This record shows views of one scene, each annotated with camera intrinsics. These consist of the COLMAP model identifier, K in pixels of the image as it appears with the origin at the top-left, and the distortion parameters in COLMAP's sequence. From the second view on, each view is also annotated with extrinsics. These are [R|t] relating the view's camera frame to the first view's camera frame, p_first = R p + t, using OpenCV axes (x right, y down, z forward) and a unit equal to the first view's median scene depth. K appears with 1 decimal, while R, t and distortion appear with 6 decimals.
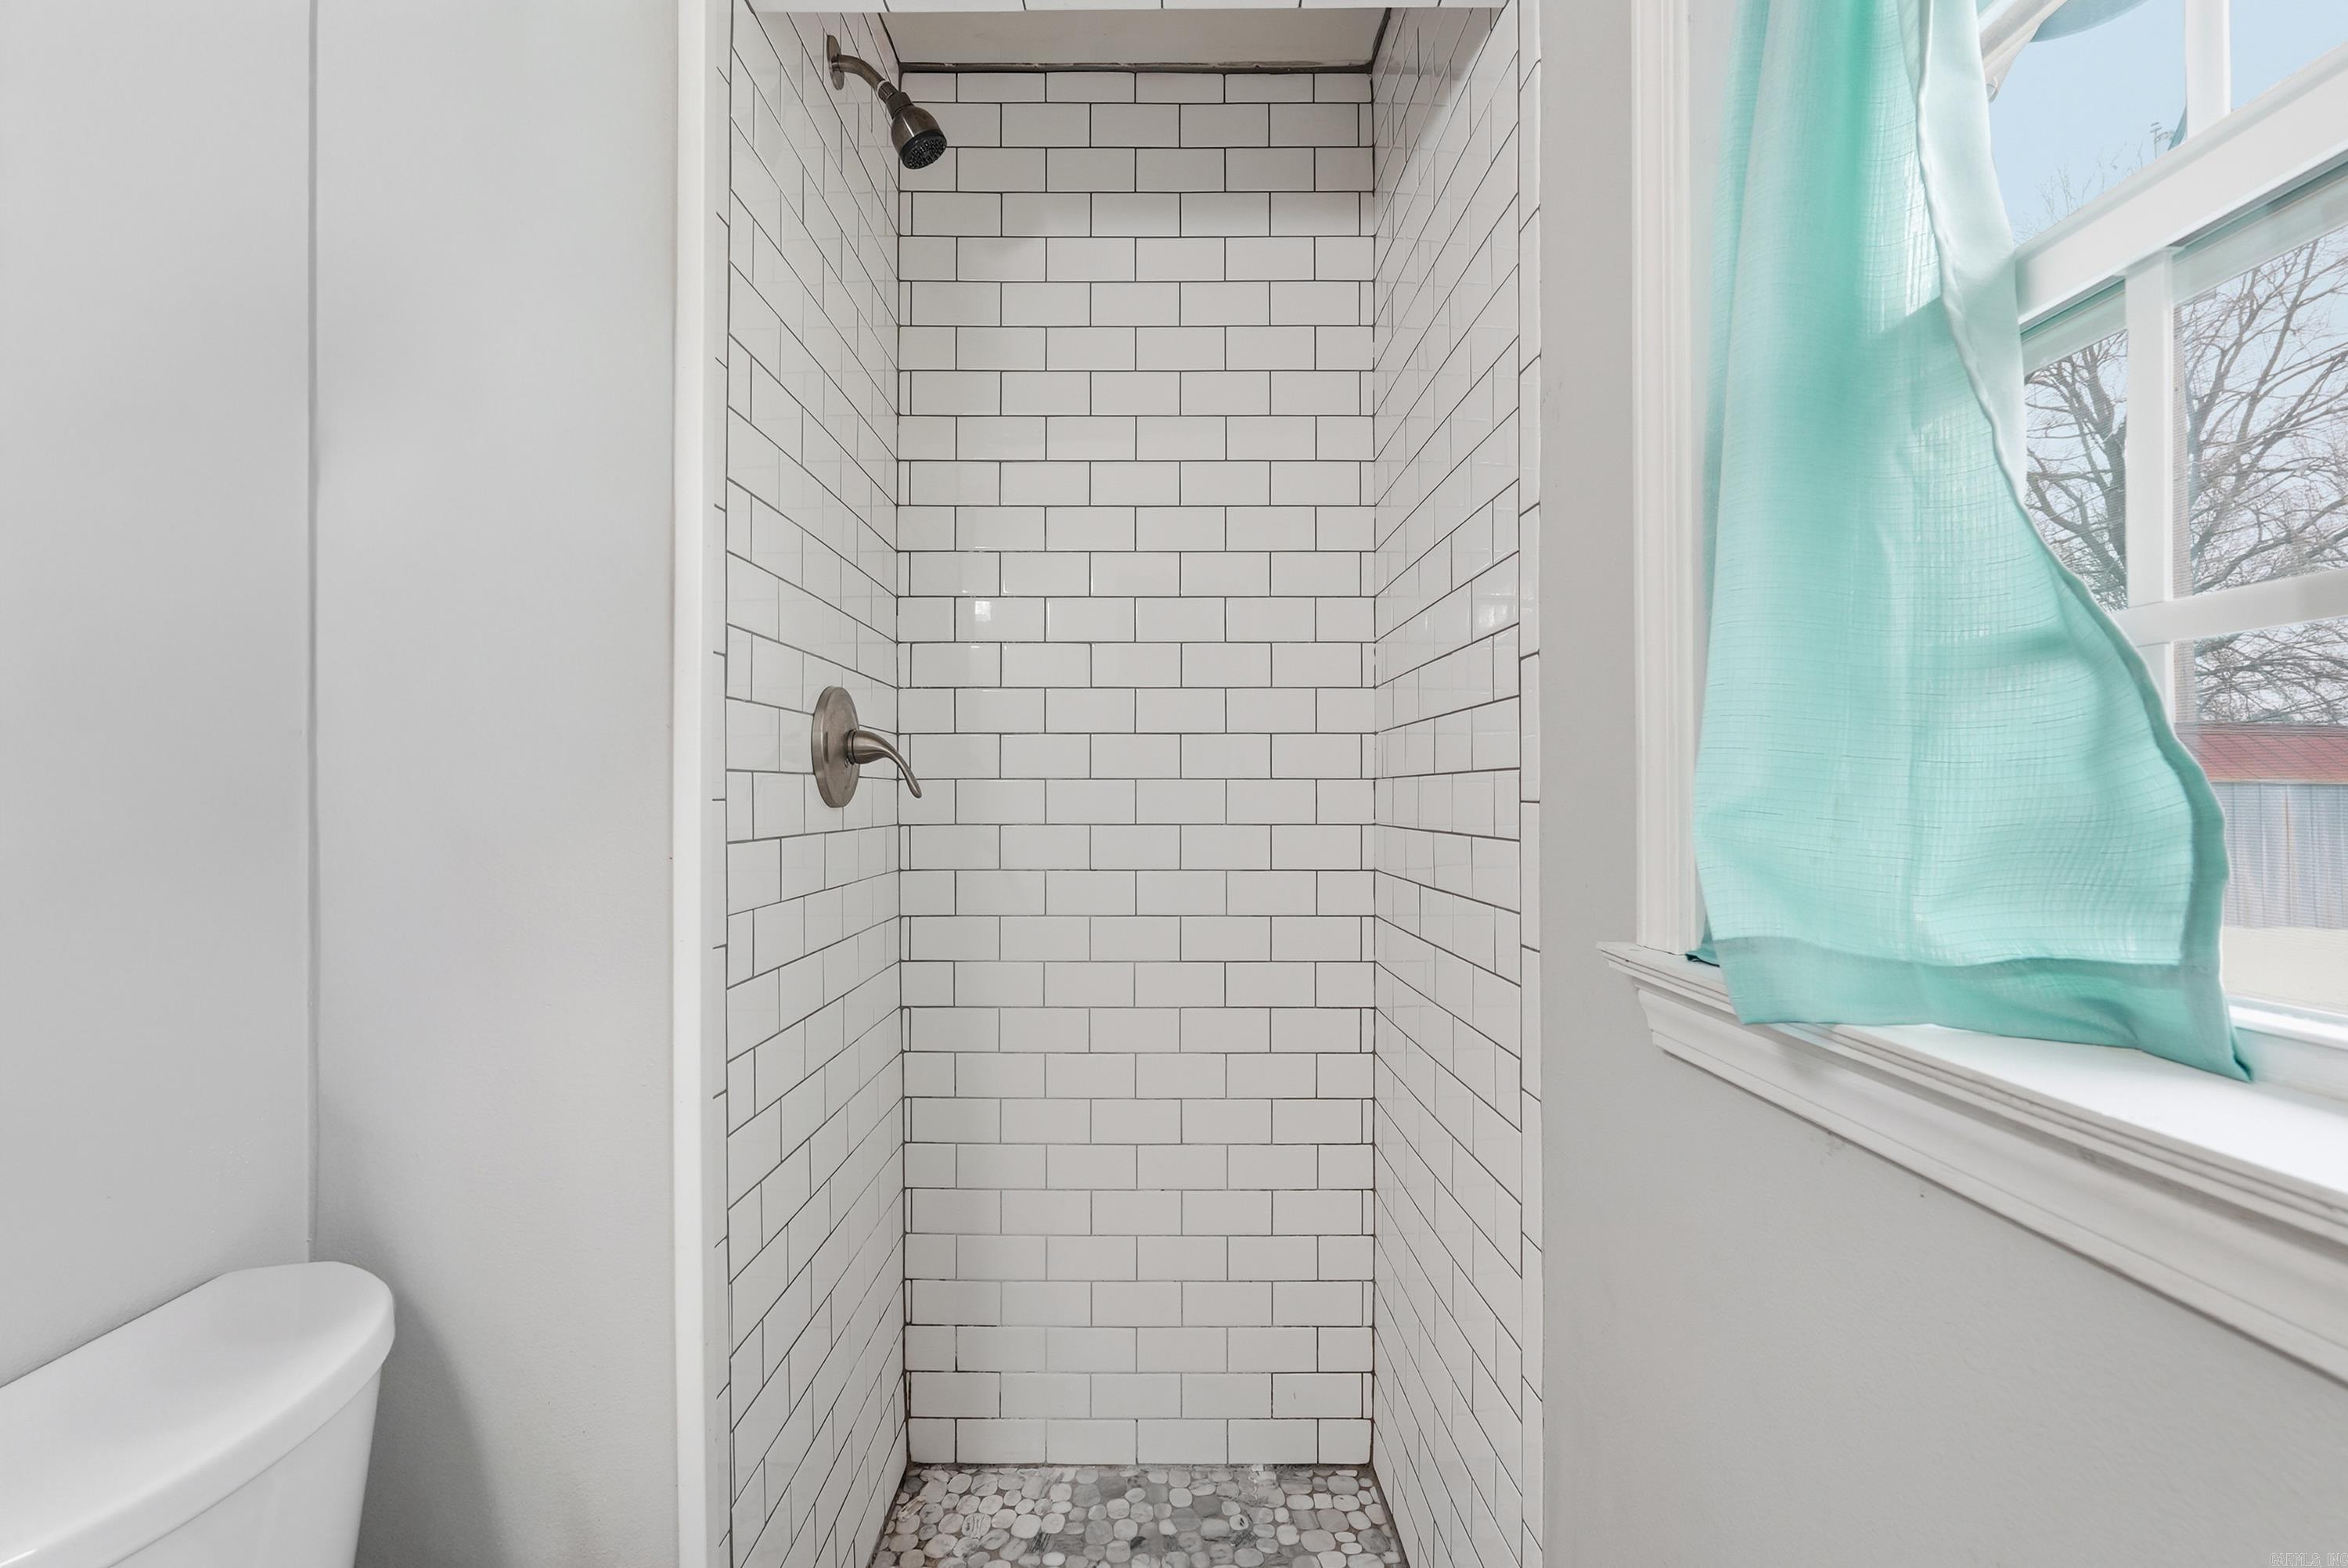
lens RADIAL K [[1050.9, 0, 1175.8], [0, 1050.9, 791.9], [0, 0, 1]] dist [-0.012545, 0.006309]
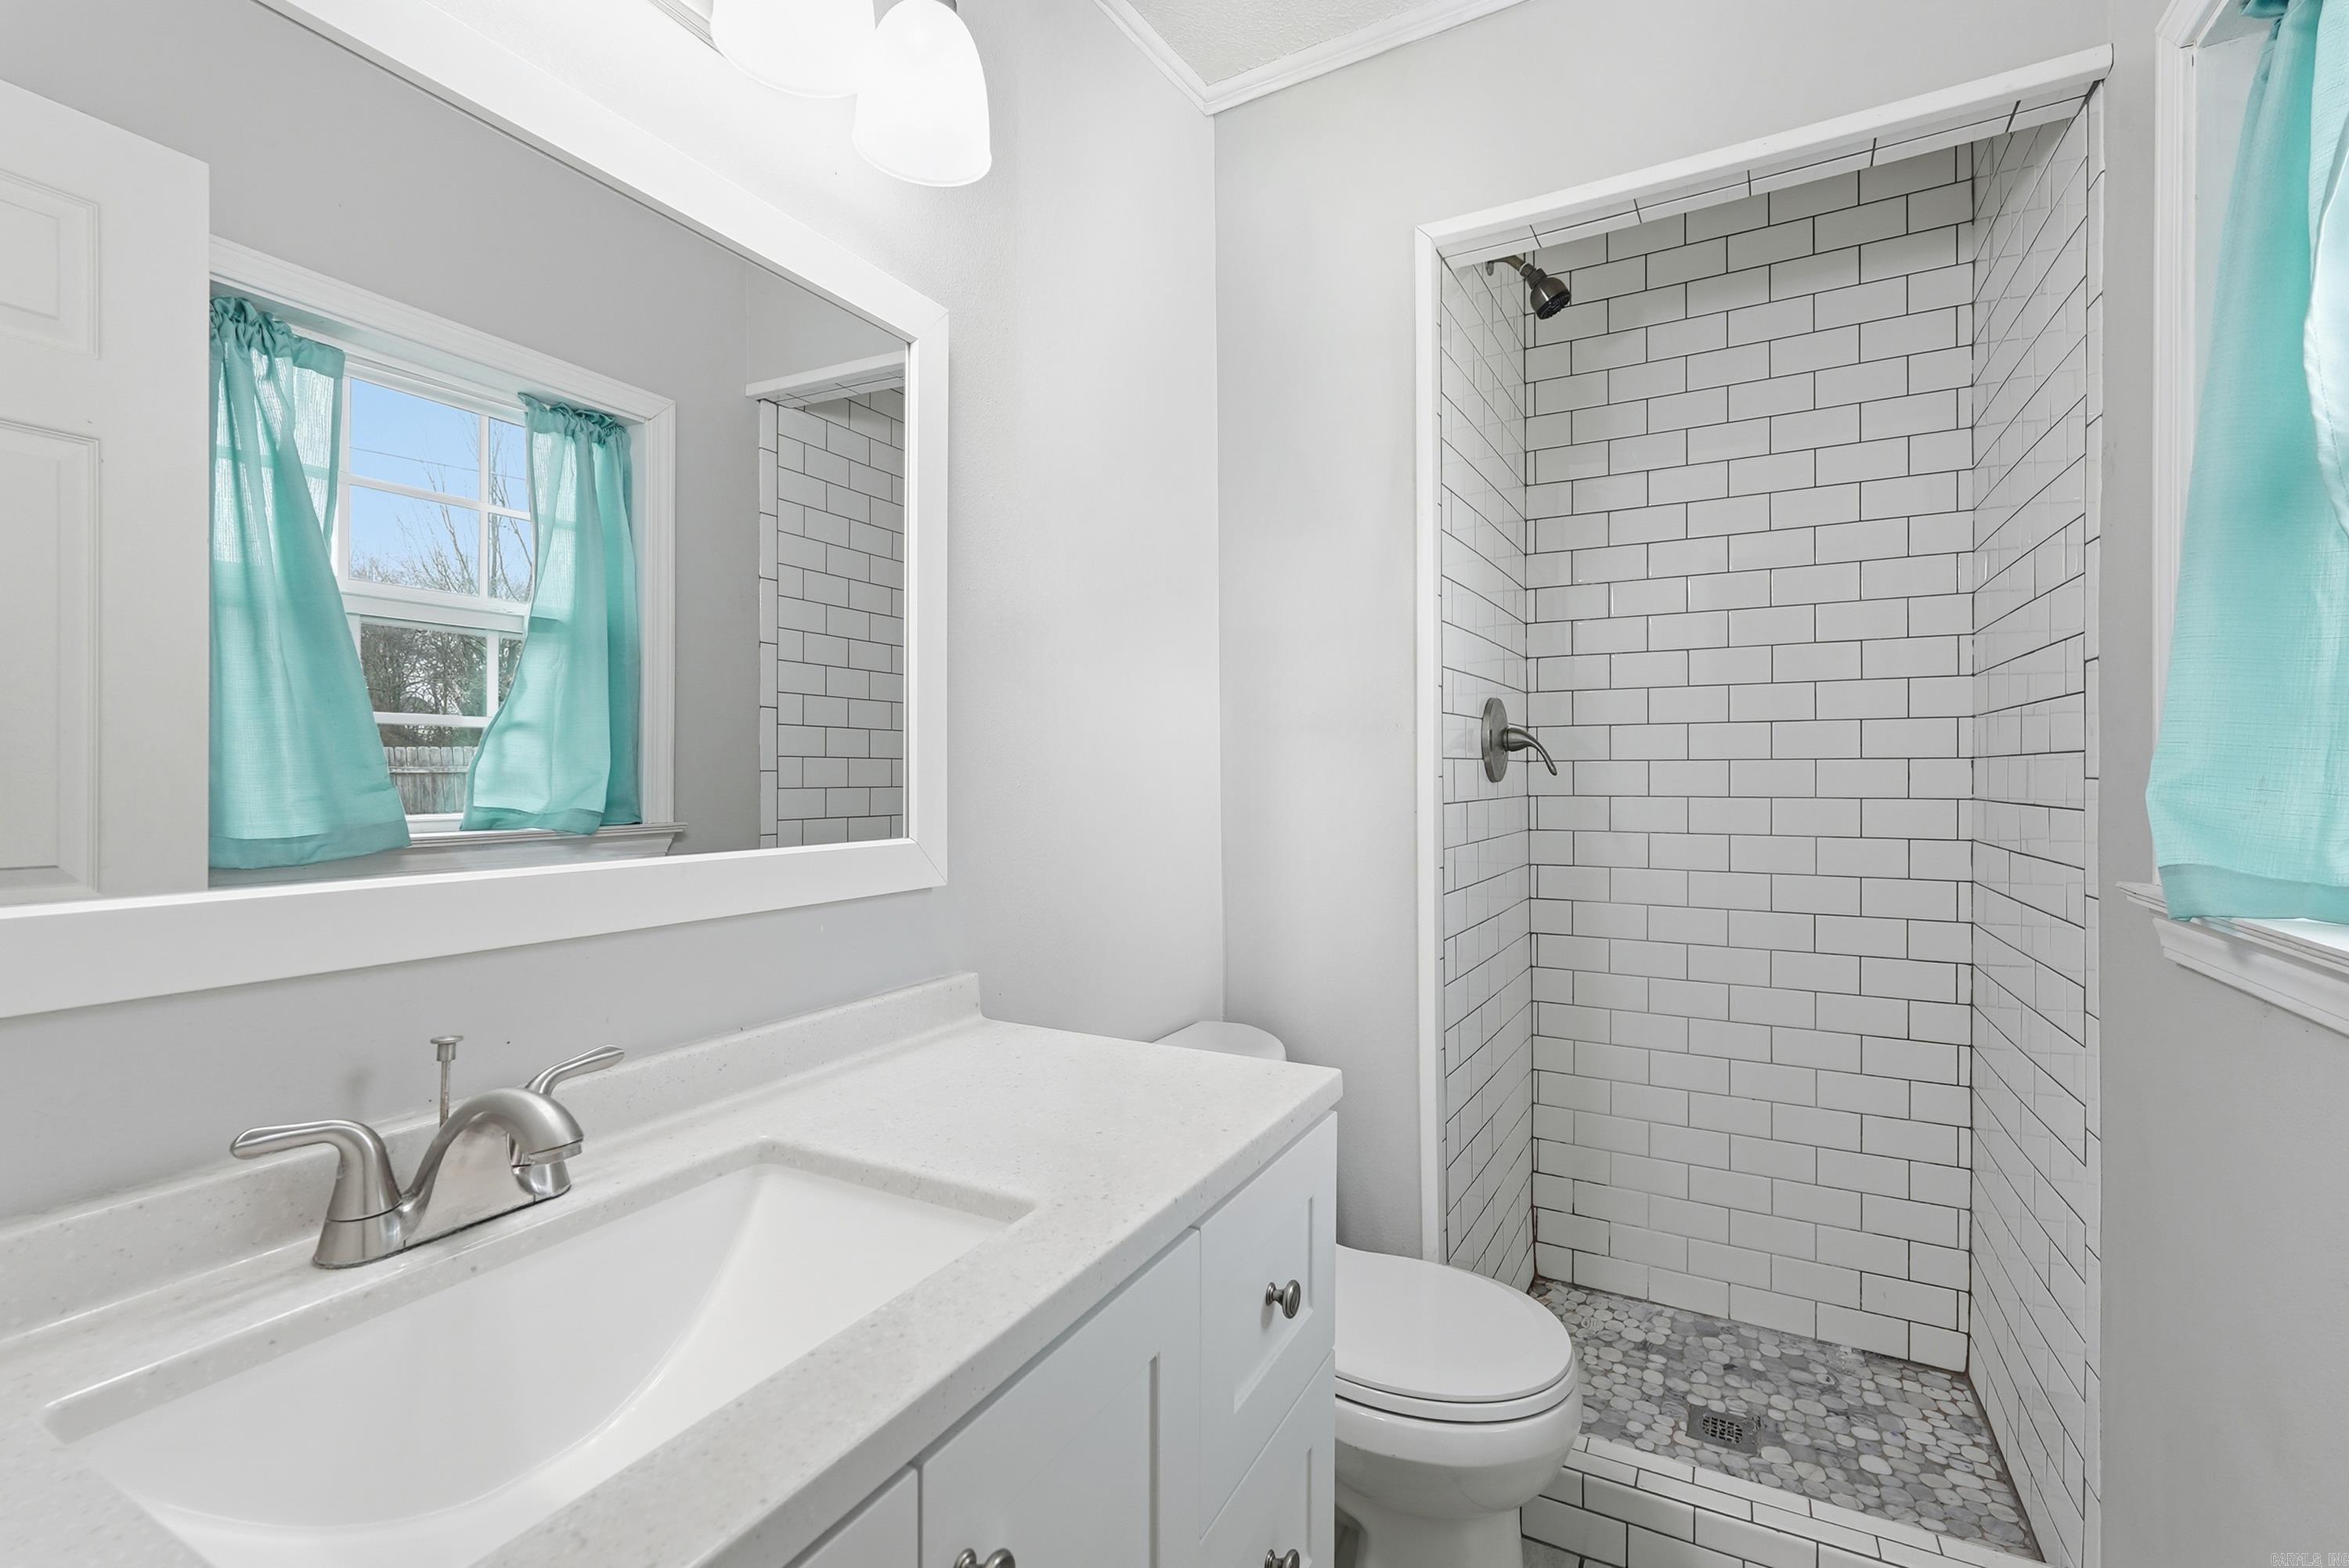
lens RADIAL K [[1051.4, 0, 1168.7], [0, 1051.4, 778.7], [0, 0, 1]] dist [-0.012545, 0.006309]
pose [[0.865065, -0.000029, -0.501660, 0.009673], [0.004647, 0.999958, 0.007955, -0.003097], [0.501638, -0.009213, 0.865029, -0.383723]]
